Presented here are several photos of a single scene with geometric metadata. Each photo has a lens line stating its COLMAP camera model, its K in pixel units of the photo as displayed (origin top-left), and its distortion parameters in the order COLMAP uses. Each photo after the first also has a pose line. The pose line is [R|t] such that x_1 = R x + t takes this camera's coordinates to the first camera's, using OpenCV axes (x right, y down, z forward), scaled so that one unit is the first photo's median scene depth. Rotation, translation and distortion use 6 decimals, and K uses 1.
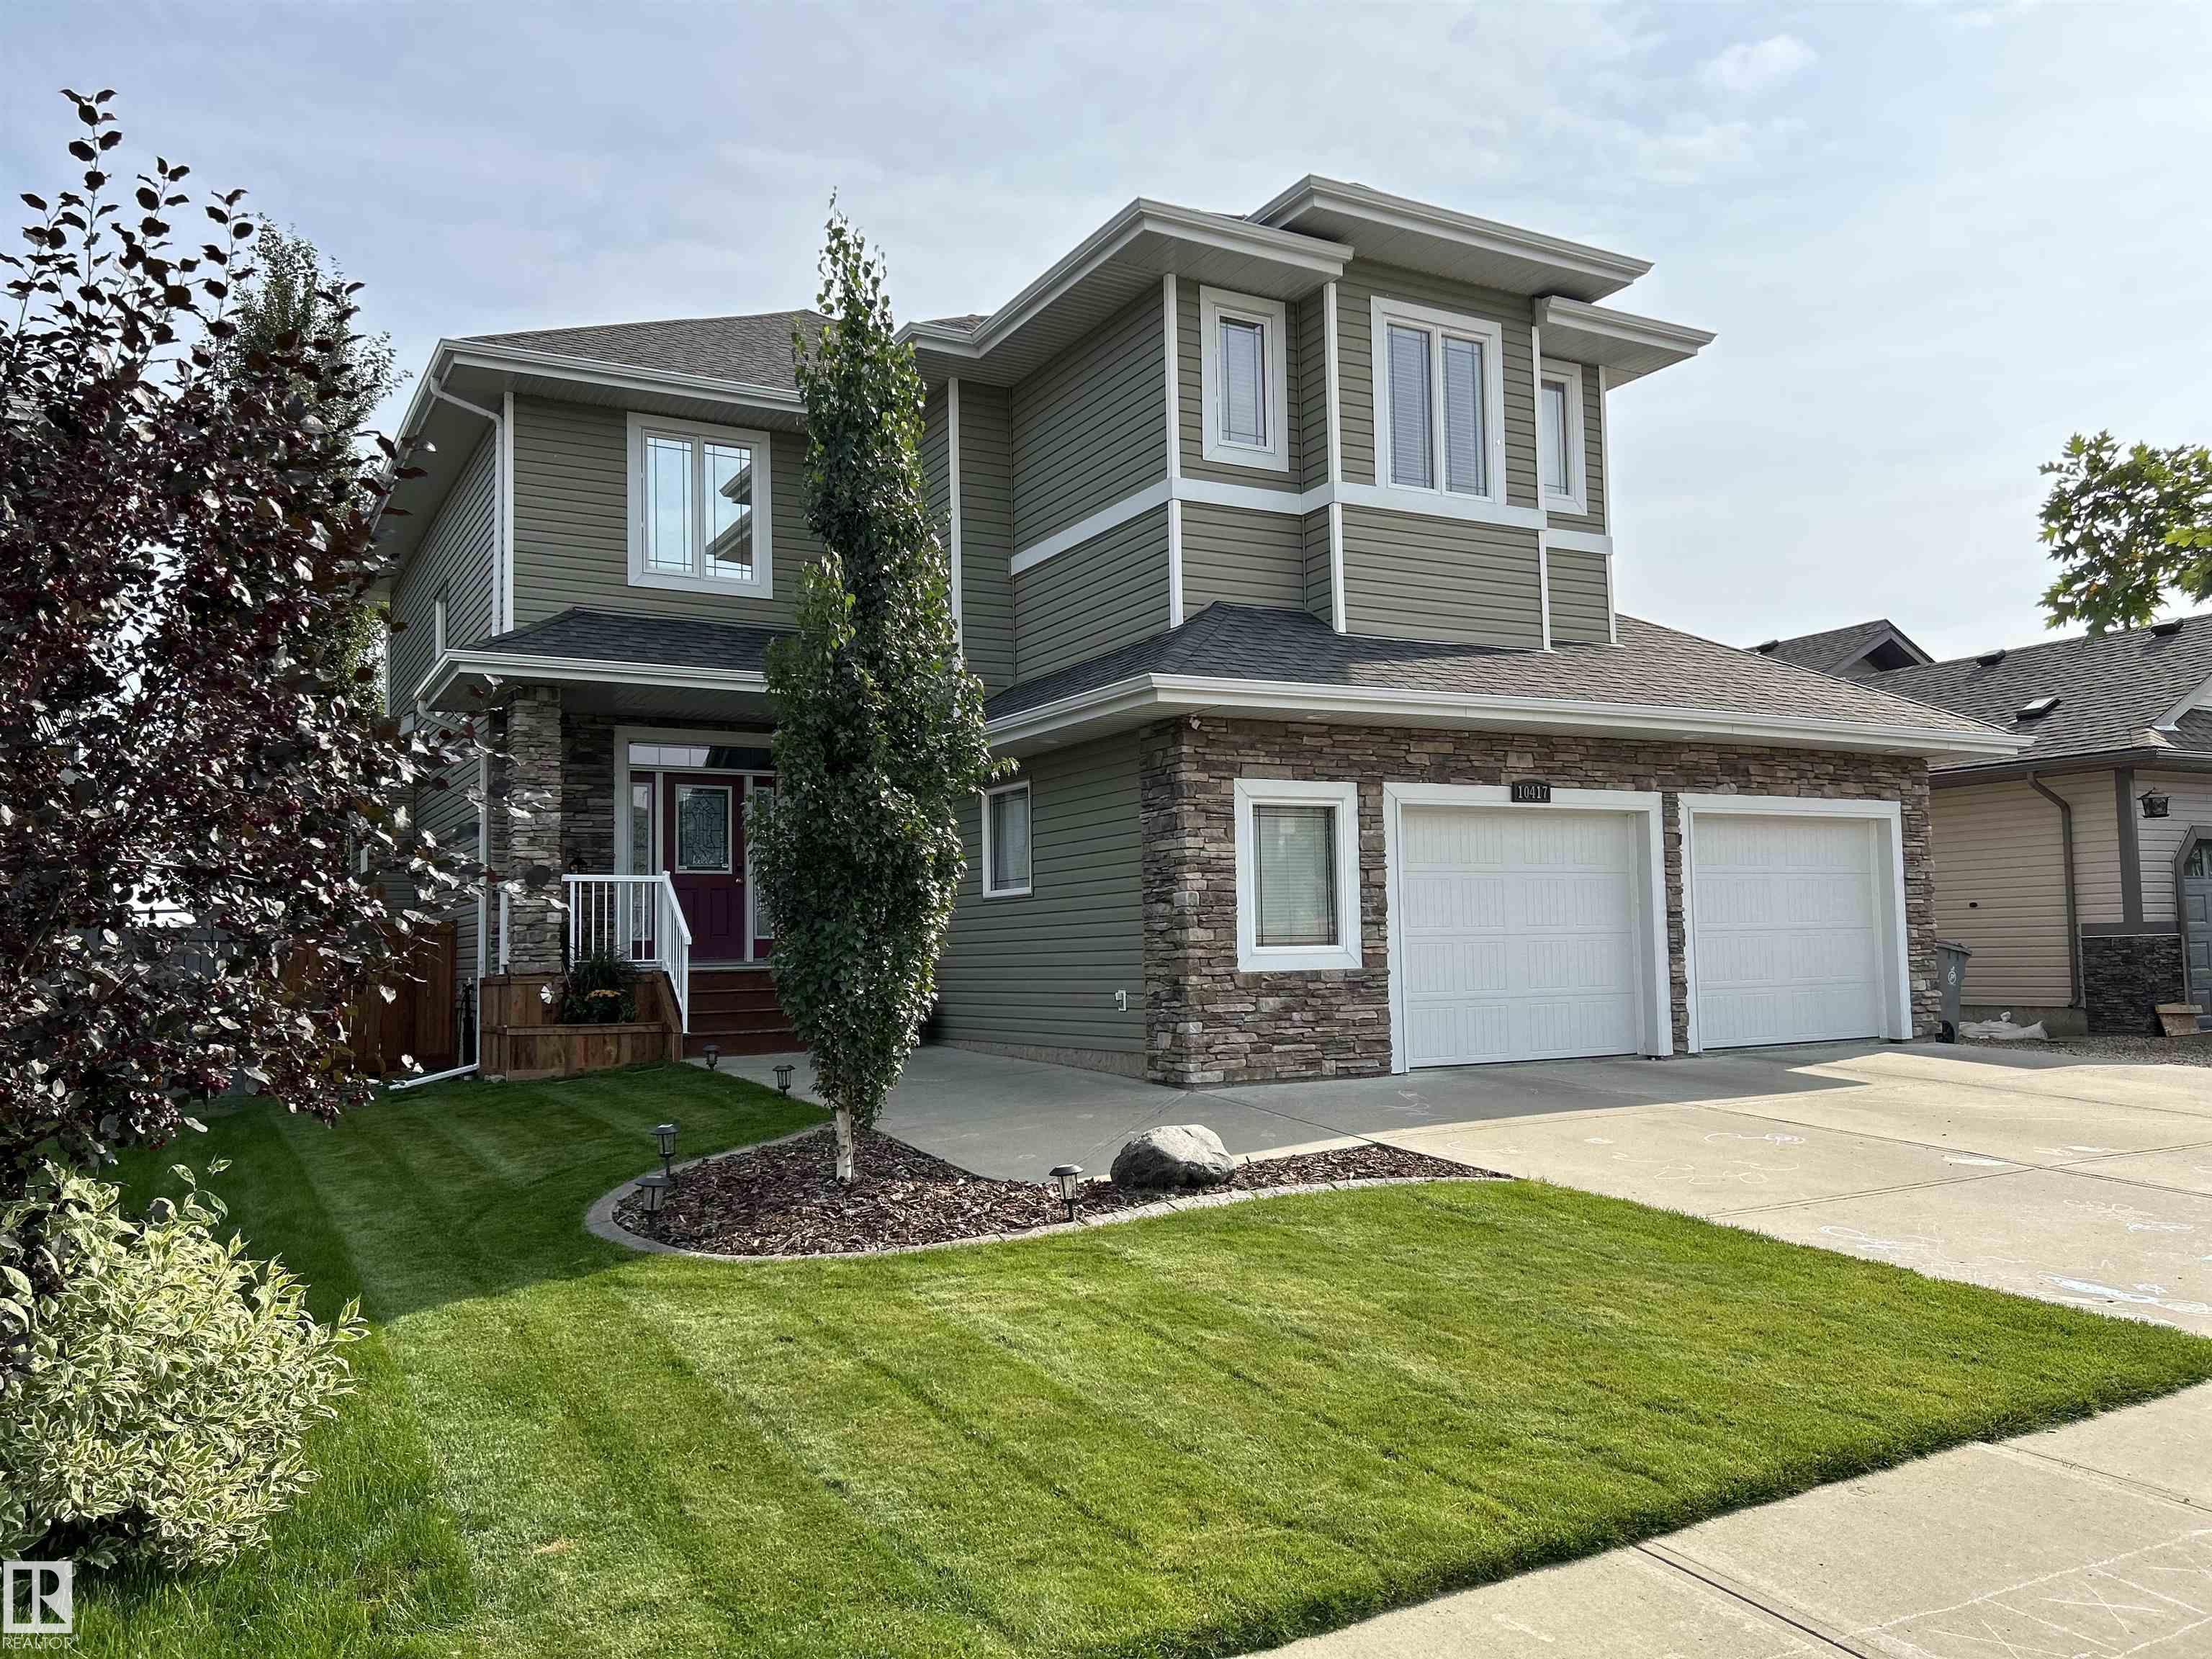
lens RADIAL K [[1623.1, 0, 1106.0], [0, 1623.1, 829.5], [0, 0, 1]] dist [0.039117, -0.062999]
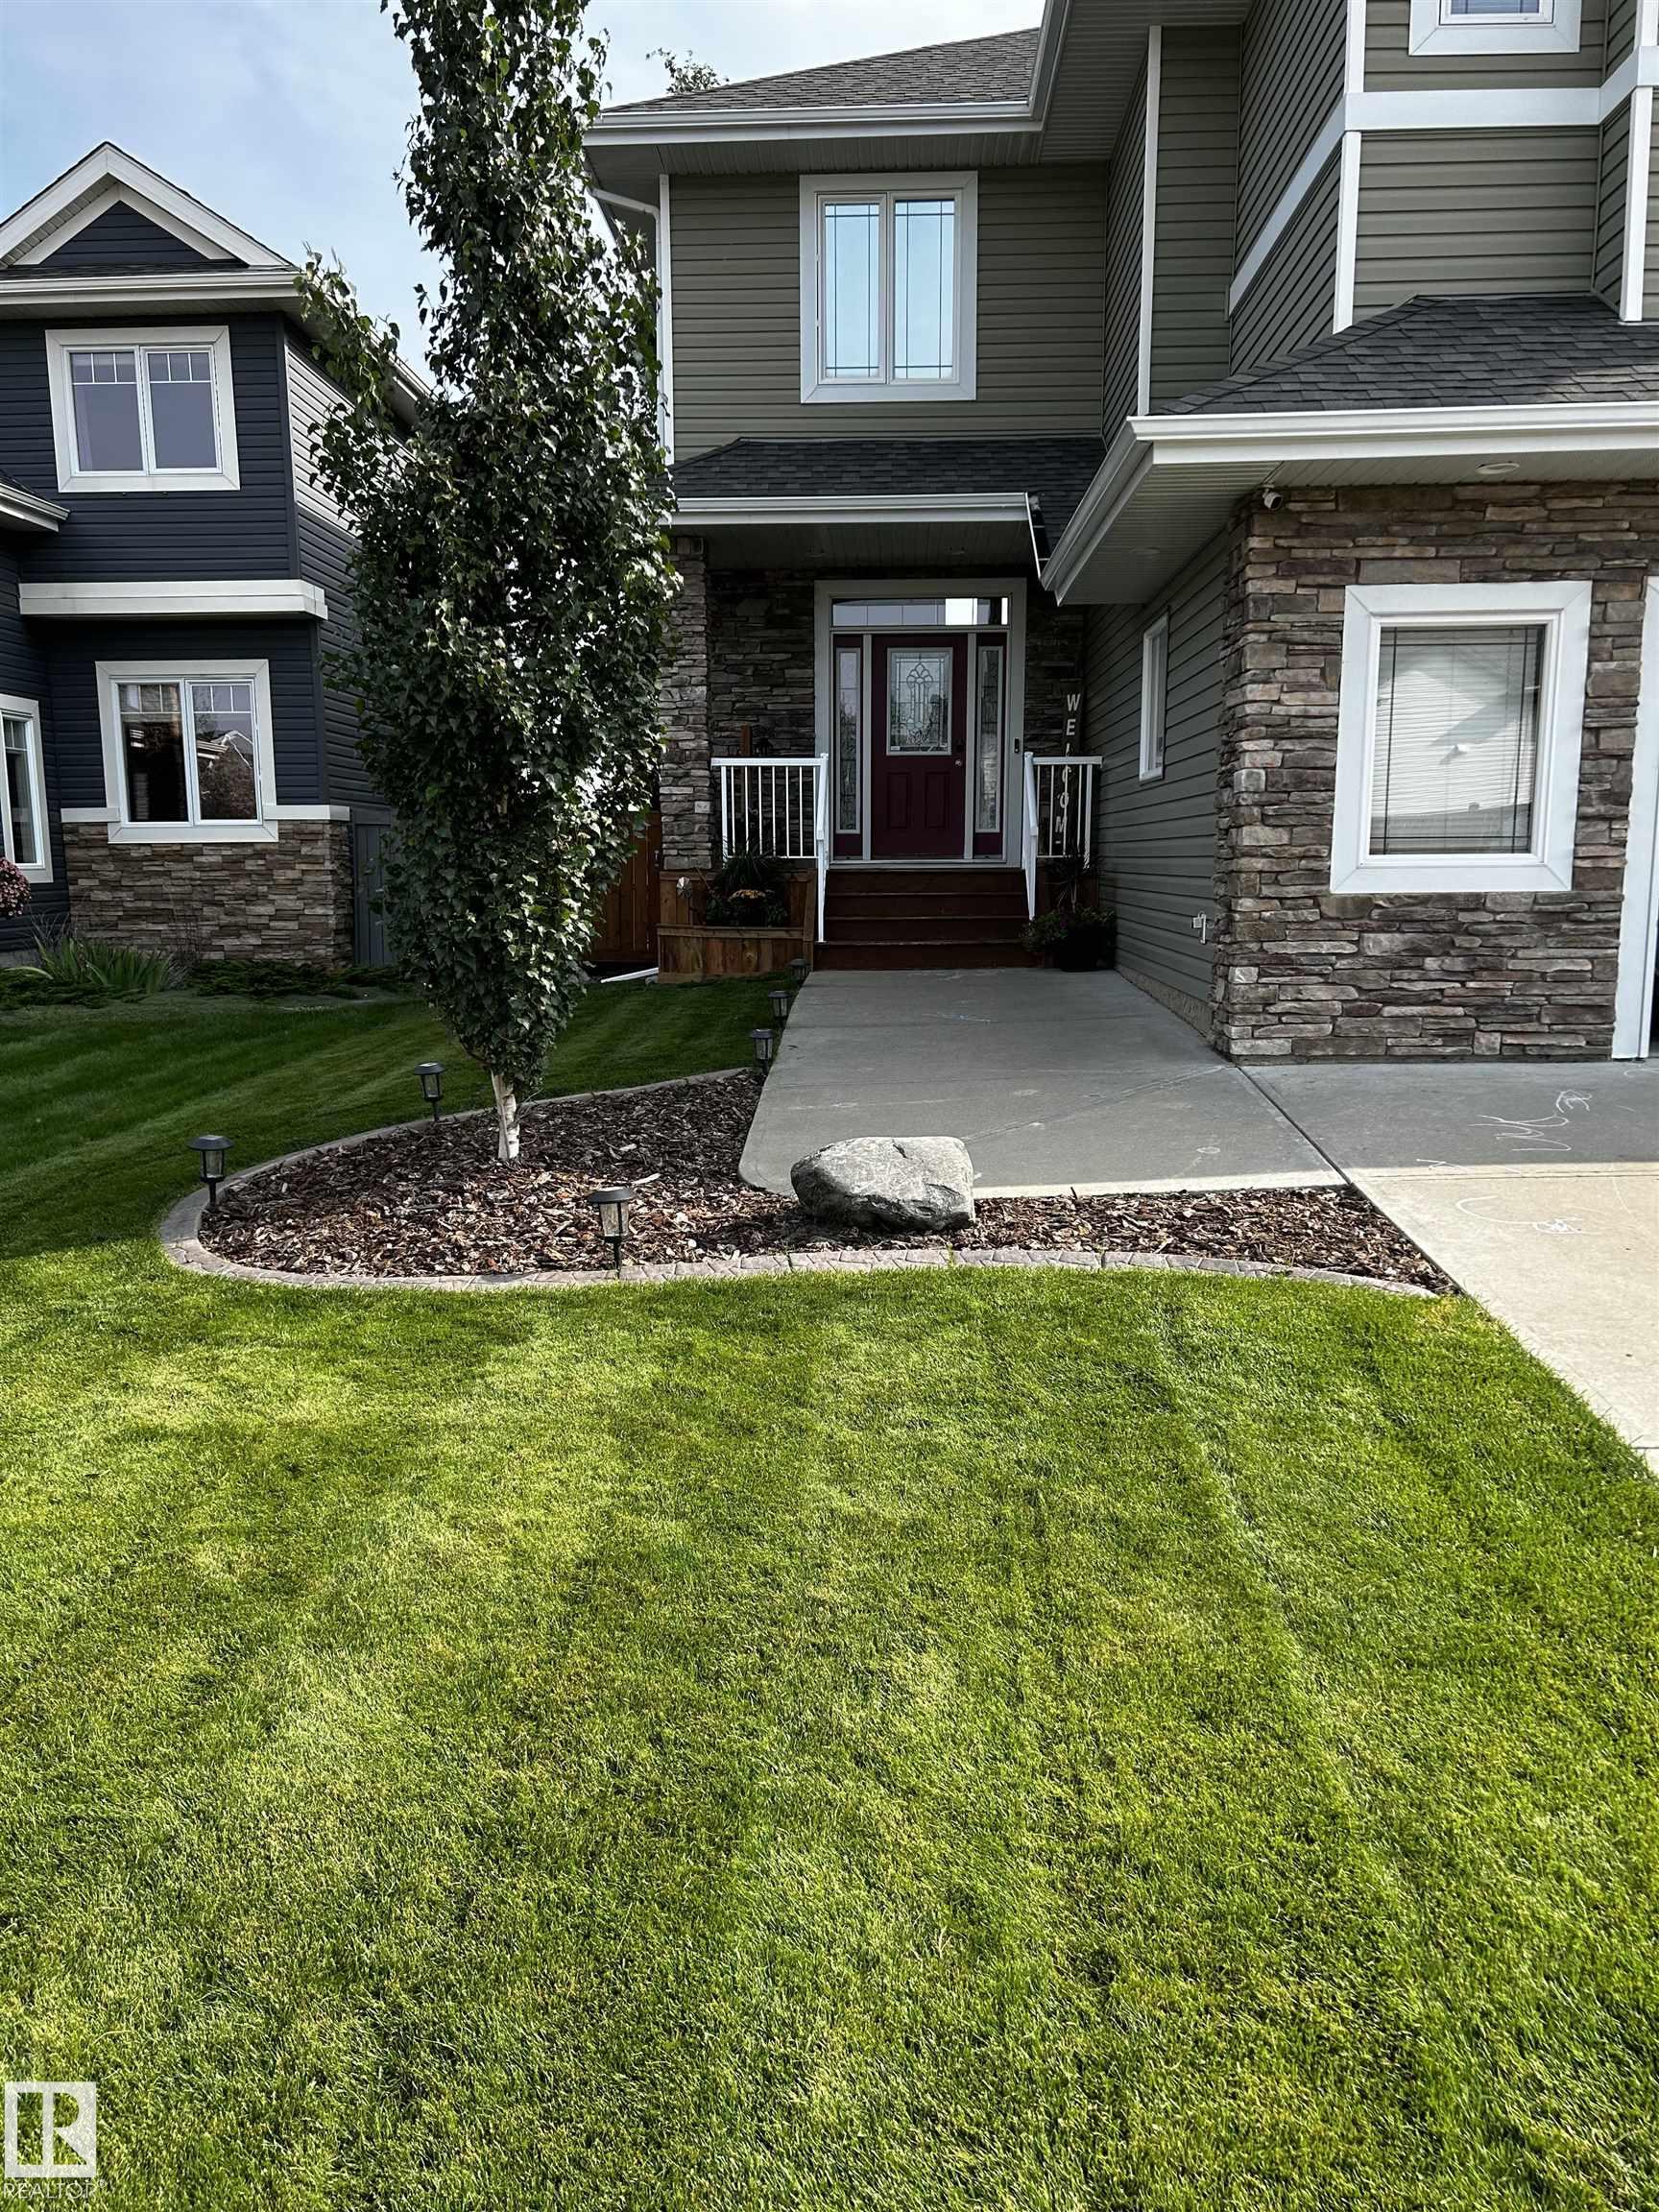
lens RADIAL K [[1623.1, 0, 829.5], [0, 1623.1, 1106.0], [0, 0, 1]] dist [0.039117, -0.062999]
pose [[0.859206, 0.092644, -0.503173, 0.235770], [0.029042, 0.973052, 0.228749, 0.013900], [0.510805, -0.211155, 0.833362, 0.311972]]
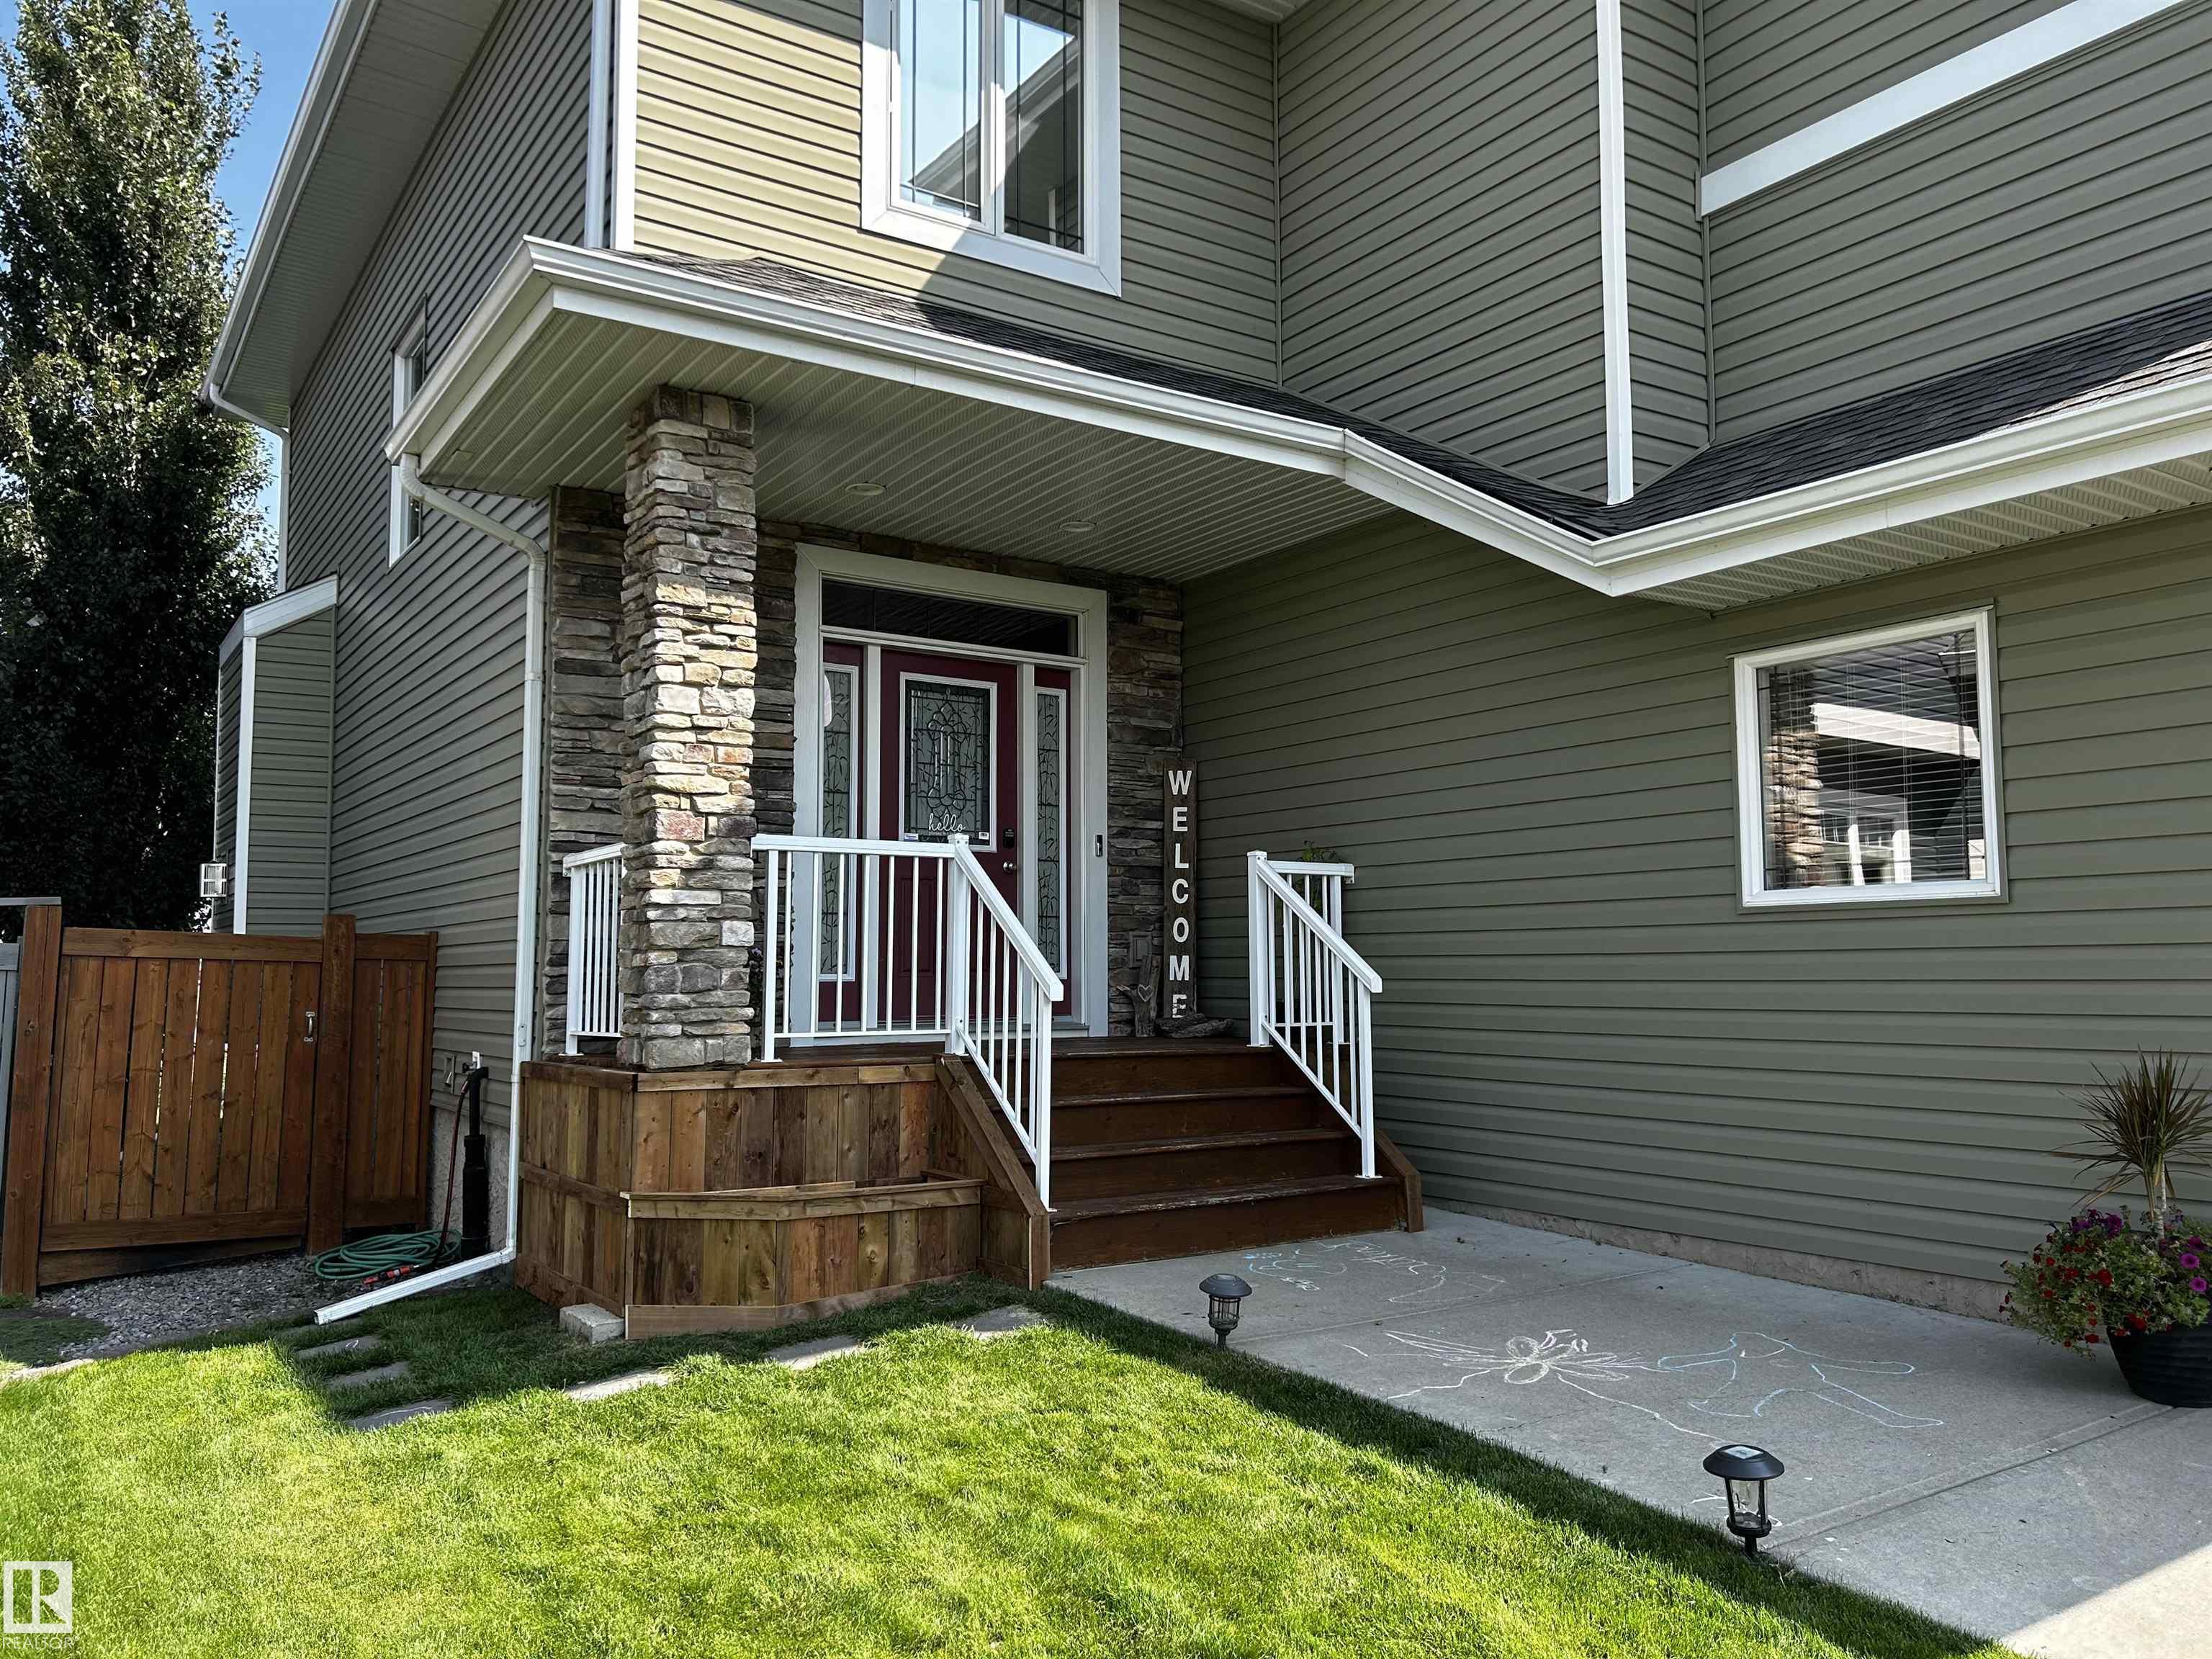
lens RADIAL K [[1624.3, 0, 1046.2], [0, 1624.3, 821.5], [0, 0, 1]] dist [0.071366, 0.000279]
pose [[0.998489, 0.022230, 0.050264, -0.348232], [-0.021327, 0.999603, -0.018430, 0.038391], [-0.050654, 0.017330, 0.998566, 0.707709]]
